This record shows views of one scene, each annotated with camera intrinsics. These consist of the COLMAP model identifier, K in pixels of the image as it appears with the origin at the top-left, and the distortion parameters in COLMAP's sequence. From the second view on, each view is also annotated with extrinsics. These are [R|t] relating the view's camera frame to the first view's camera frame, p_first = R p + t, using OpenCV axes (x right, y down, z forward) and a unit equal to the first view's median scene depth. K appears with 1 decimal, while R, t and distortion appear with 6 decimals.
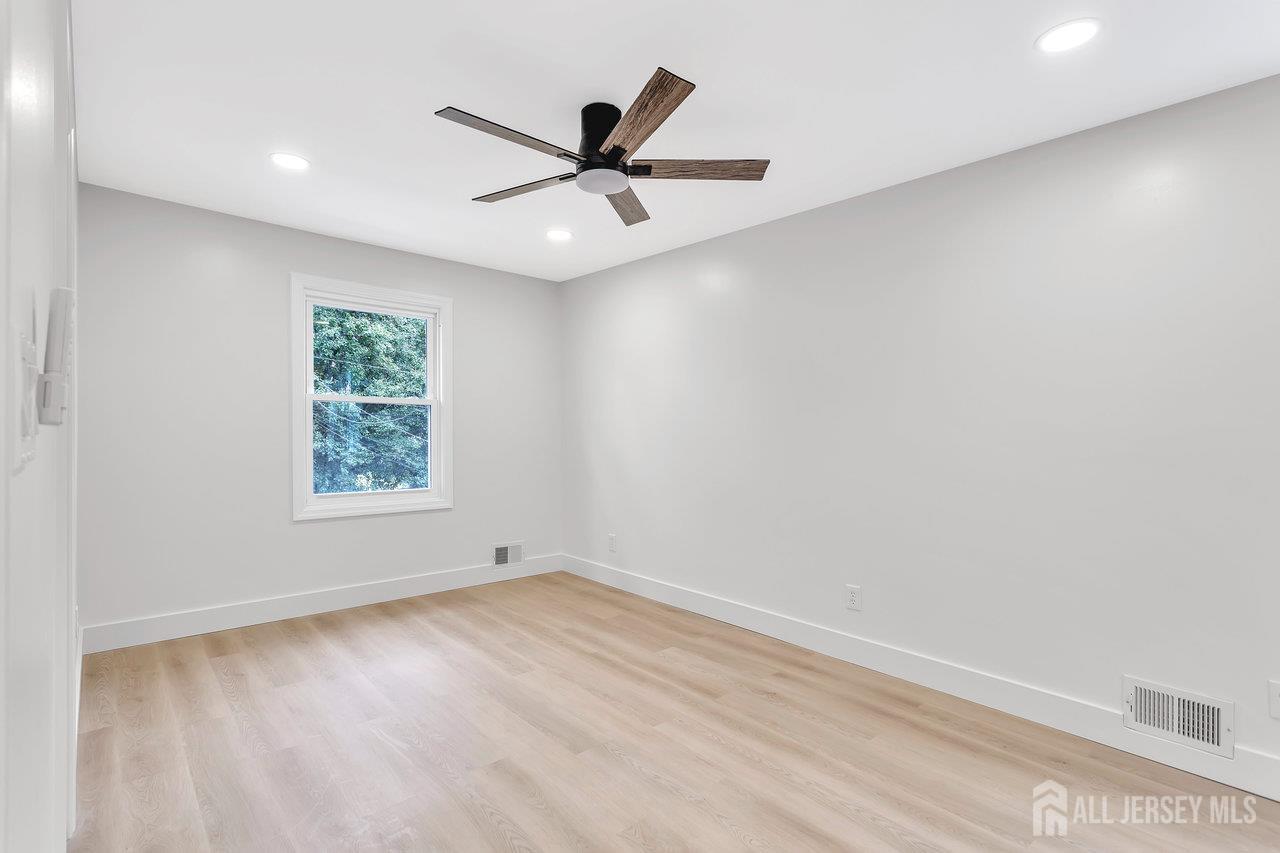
lens RADIAL K [[606.4, 0, 631.5], [0, 606.4, 408.9], [0, 0, 1]] dist [0.007759, -0.000169]
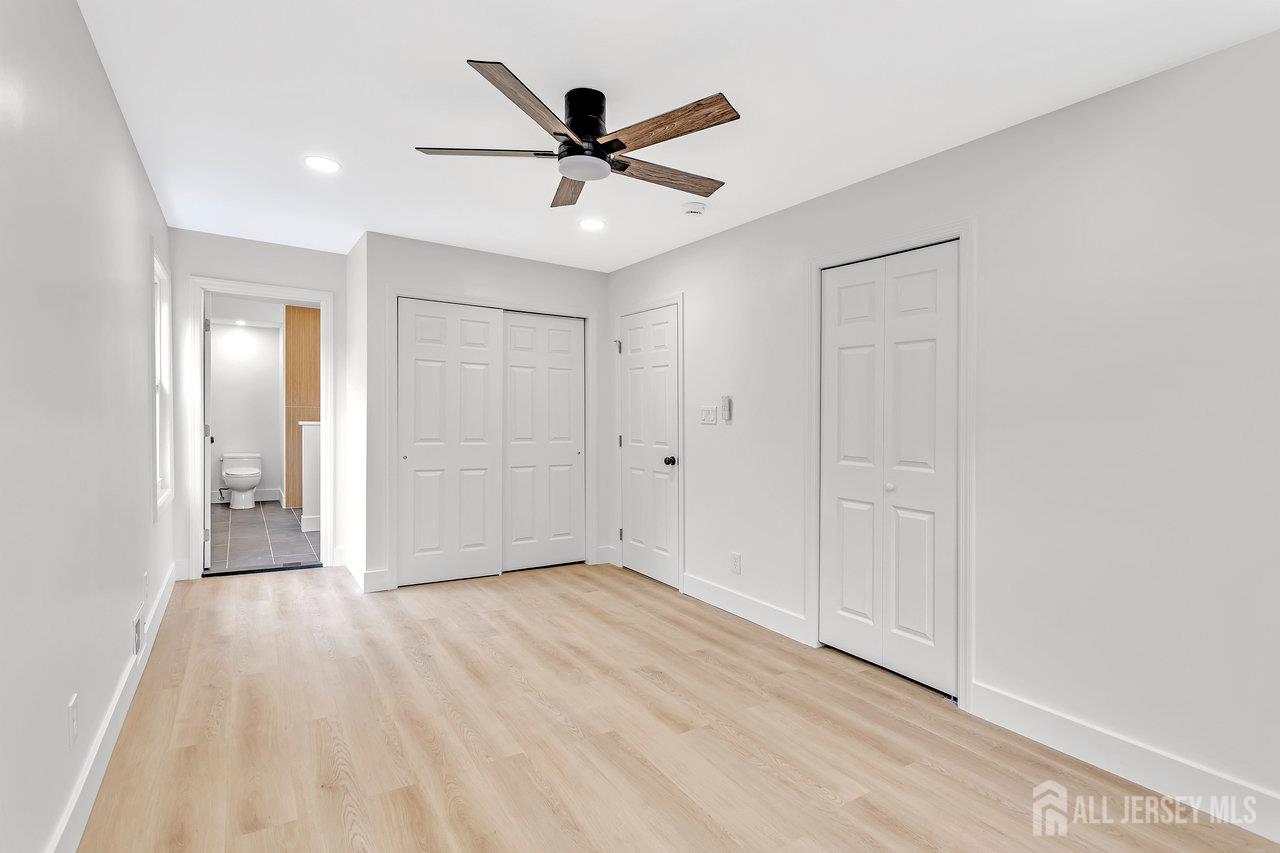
lens RADIAL K [[606.4, 0, 631.5], [0, 606.4, 408.9], [0, 0, 1]] dist [0.007759, -0.000169]
pose [[-0.987441, -0.035460, 0.153957, -0.255962], [-0.041257, 0.998549, -0.034622, 0.046407], [-0.152506, -0.040539, -0.987471, 1.995127]]
